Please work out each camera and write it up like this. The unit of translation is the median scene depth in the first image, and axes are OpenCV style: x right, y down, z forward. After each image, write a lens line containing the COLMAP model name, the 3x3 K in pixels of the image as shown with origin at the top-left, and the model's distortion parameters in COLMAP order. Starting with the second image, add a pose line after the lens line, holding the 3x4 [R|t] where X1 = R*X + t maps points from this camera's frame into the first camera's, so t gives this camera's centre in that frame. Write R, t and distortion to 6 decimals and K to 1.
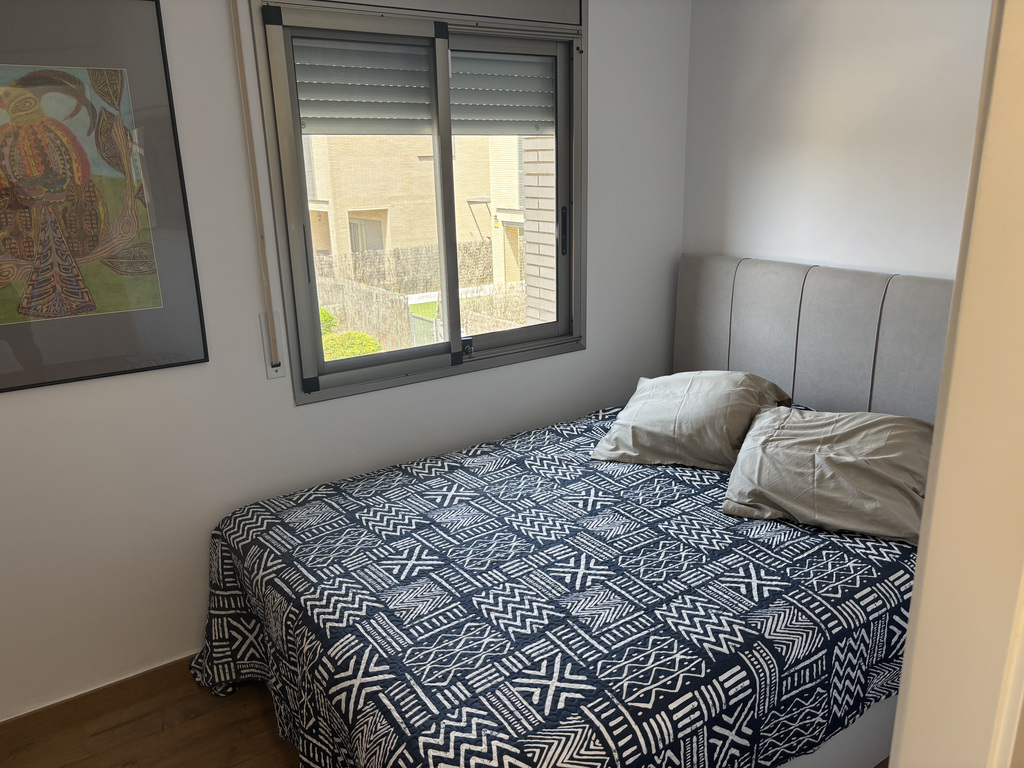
lens RADIAL K [[778.4, 0, 510.4], [0, 778.4, 391.0], [0, 0, 1]] dist [0.014246, -0.011026]
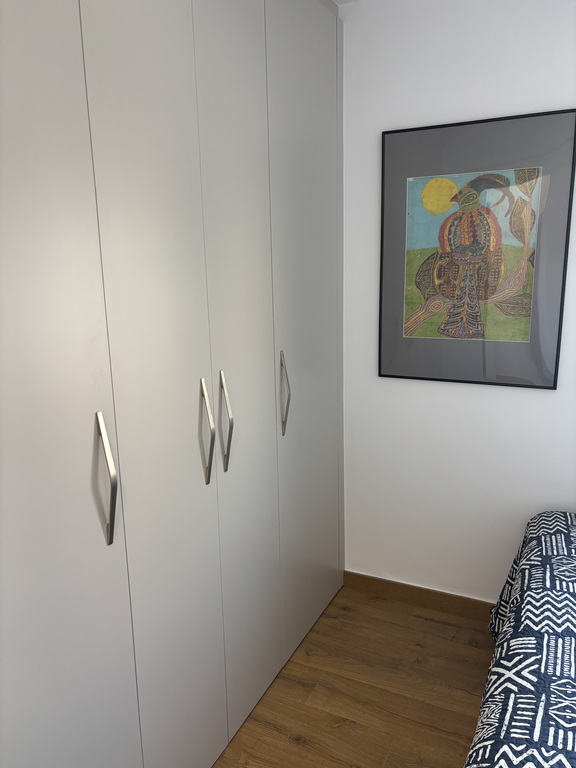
lens RADIAL K [[583.8, 0, 286.7], [0, 583.8, 379.2], [0, 0, 1]] dist [0.014246, -0.011026]
pose [[0.493773, 0.191858, -0.848162, 0.262491], [-0.233975, 0.968701, 0.082912, -0.041028], [0.837523, 0.157509, 0.523208, 0.180135]]
